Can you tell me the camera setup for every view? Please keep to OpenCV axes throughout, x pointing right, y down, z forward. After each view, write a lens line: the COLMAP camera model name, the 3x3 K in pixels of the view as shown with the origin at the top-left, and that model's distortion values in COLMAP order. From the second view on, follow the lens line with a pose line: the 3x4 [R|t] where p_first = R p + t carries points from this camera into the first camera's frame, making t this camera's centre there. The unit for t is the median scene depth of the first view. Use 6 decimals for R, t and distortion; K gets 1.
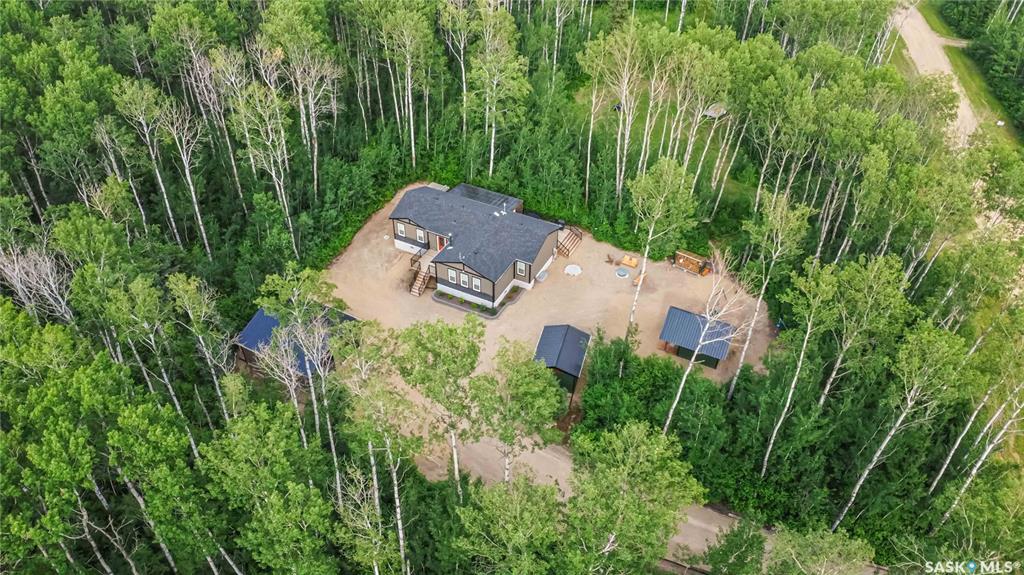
lens RADIAL K [[717.2, 0, 509.2], [0, 717.2, 312.2], [0, 0, 1]] dist [-0.038763, -0.000553]
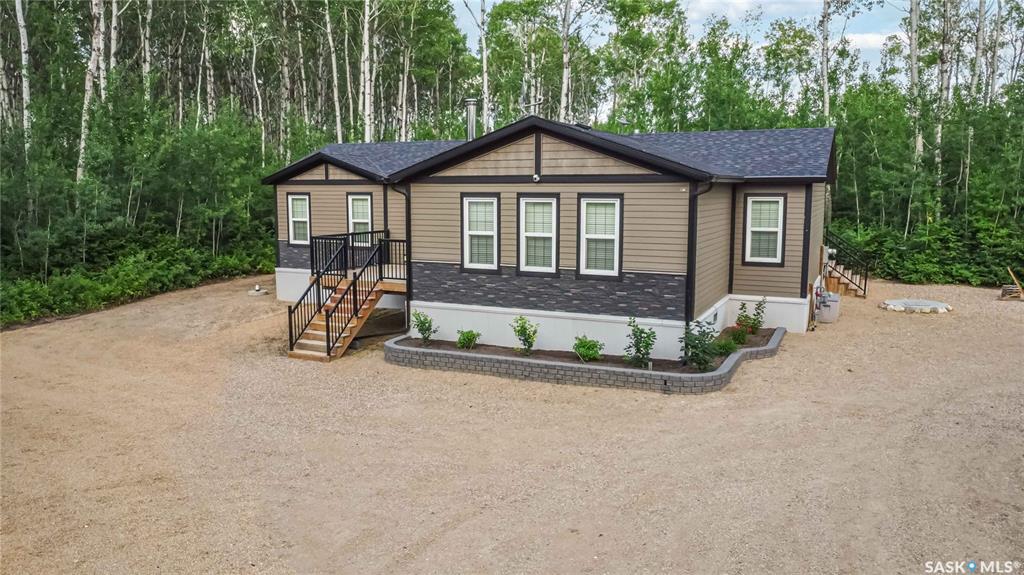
lens RADIAL K [[735.9, 0, 512.0], [0, 735.9, 287.5], [0, 0, 1]] dist [-0.029974, -0.002194]
pose [[0.999450, -0.007452, 0.032299, -0.073358], [0.024332, 0.826643, -0.562201, 0.087344], [-0.022510, 0.562678, 0.826370, 0.780013]]
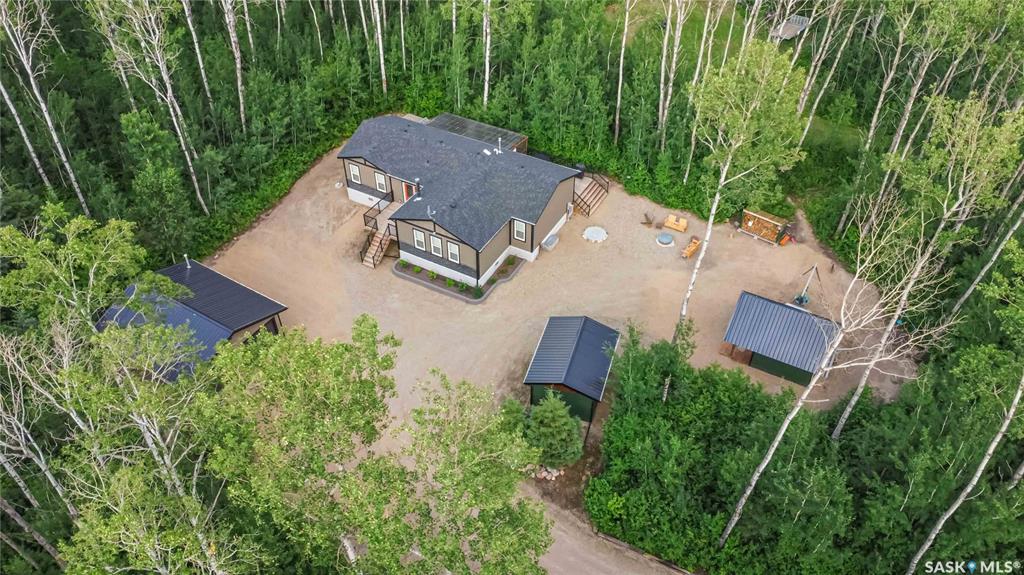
lens RADIAL K [[735.9, 0, 512.0], [0, 735.9, 287.5], [0, 0, 1]] dist [-0.029974, -0.002194]
pose [[0.999467, 0.018430, -0.026933, 0.028317], [-0.018116, 0.999766, 0.011864, -0.013676], [0.027146, -0.011370, 0.999567, 0.278284]]
